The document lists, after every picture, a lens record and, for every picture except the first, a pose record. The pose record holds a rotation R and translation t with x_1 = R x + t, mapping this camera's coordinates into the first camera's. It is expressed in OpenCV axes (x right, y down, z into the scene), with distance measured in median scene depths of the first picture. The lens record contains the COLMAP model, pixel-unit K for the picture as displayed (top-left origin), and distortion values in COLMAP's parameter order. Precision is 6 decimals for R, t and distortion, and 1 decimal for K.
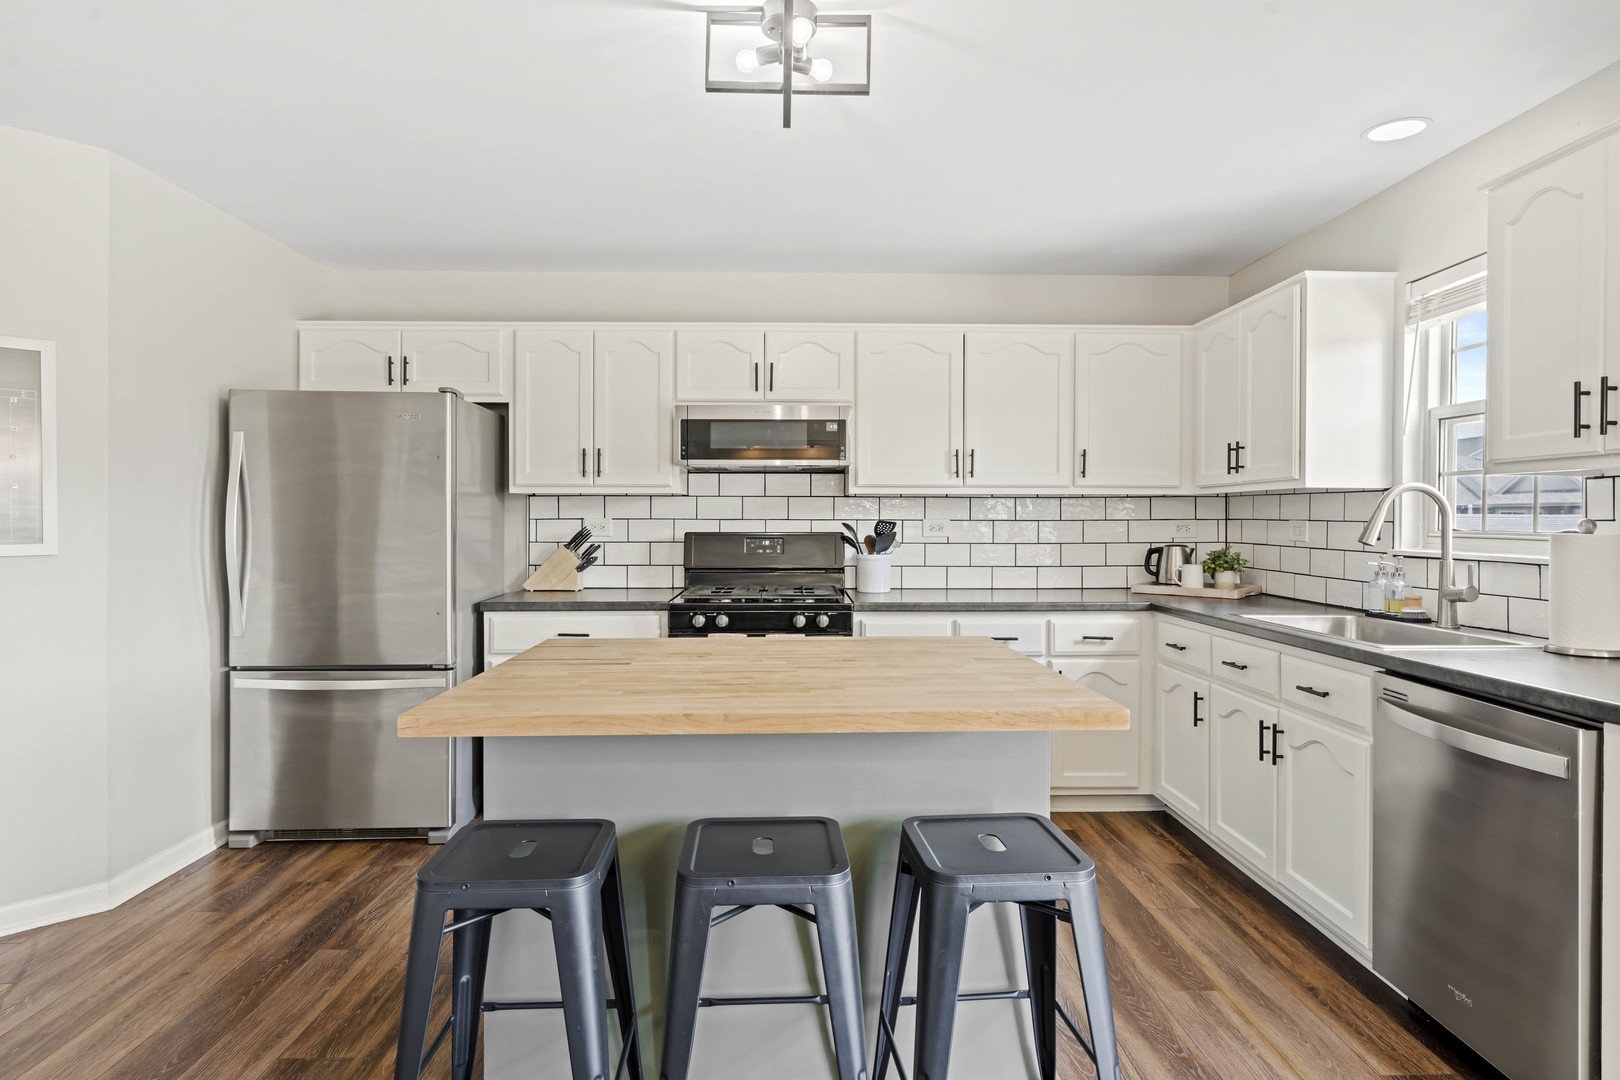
lens RADIAL K [[882.3, 0, 811.4], [0, 882.3, 528.9], [0, 0, 1]] dist [-0.003075, -0.000824]
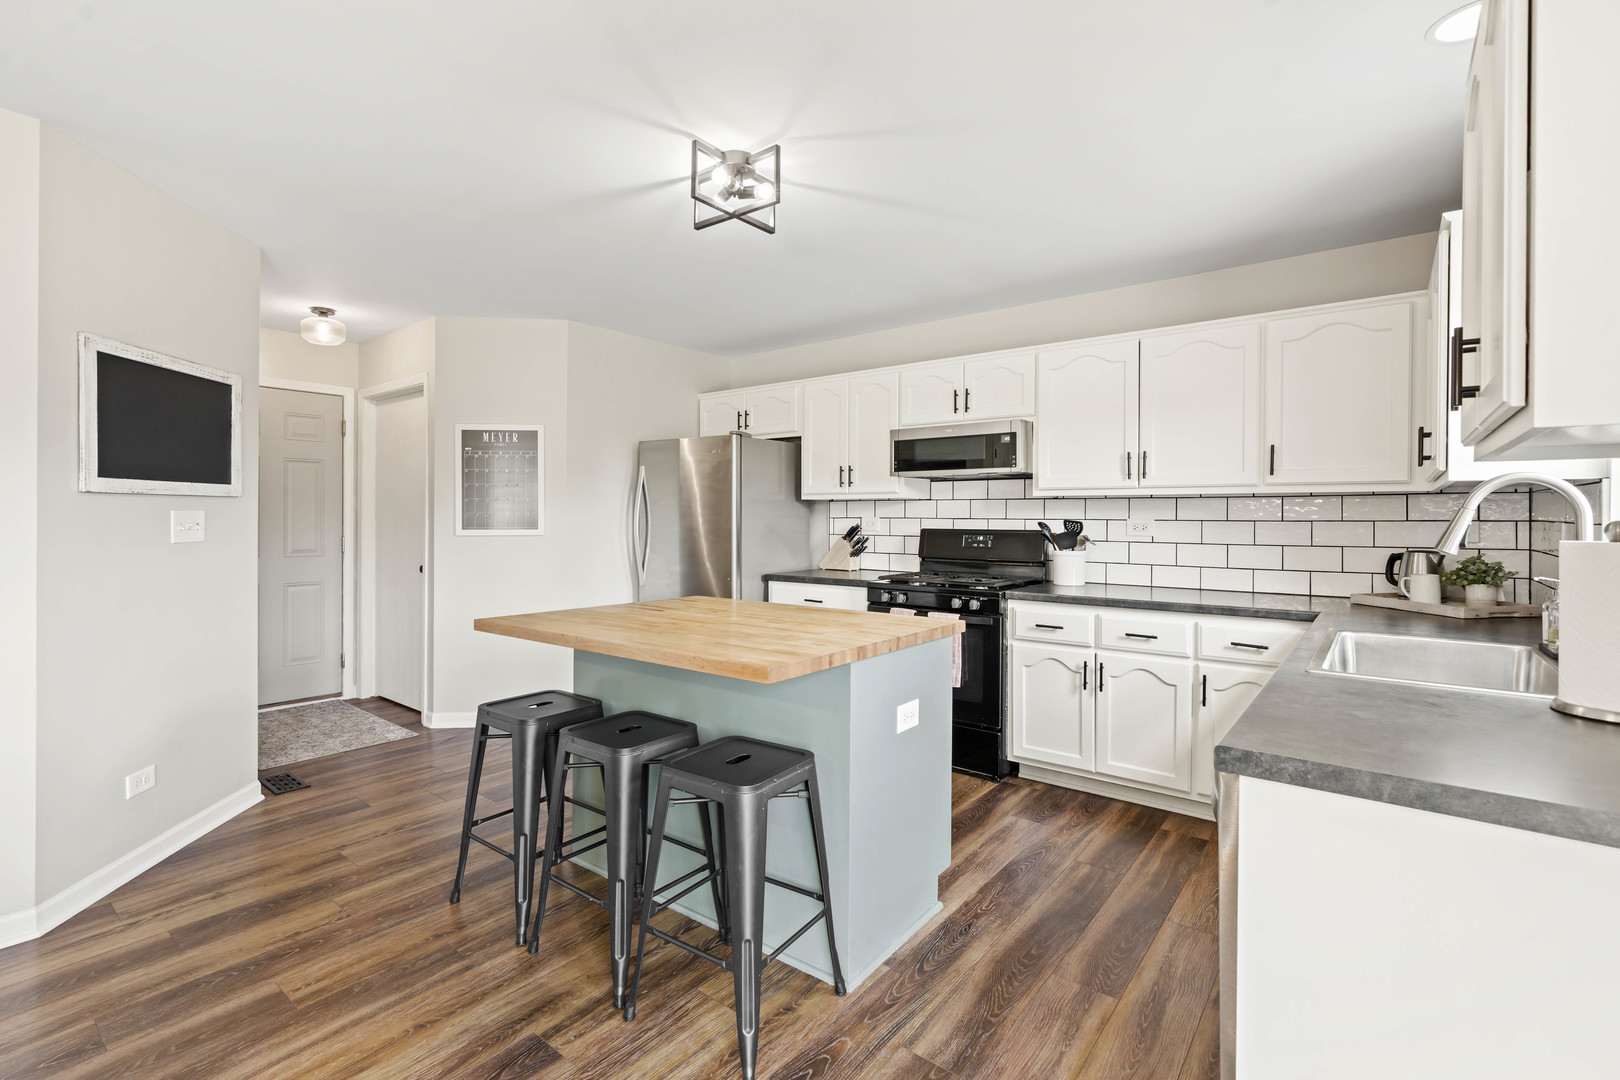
lens RADIAL K [[745.1, 0, 812.0], [0, 745.1, 522.5], [0, 0, 1]] dist [-0.002505, -0.000026]
pose [[0.772277, 0.007211, -0.635245, 0.433136], [-0.009047, 0.999959, 0.000352, -0.004141], [0.635222, 0.005475, 0.772310, 0.081310]]
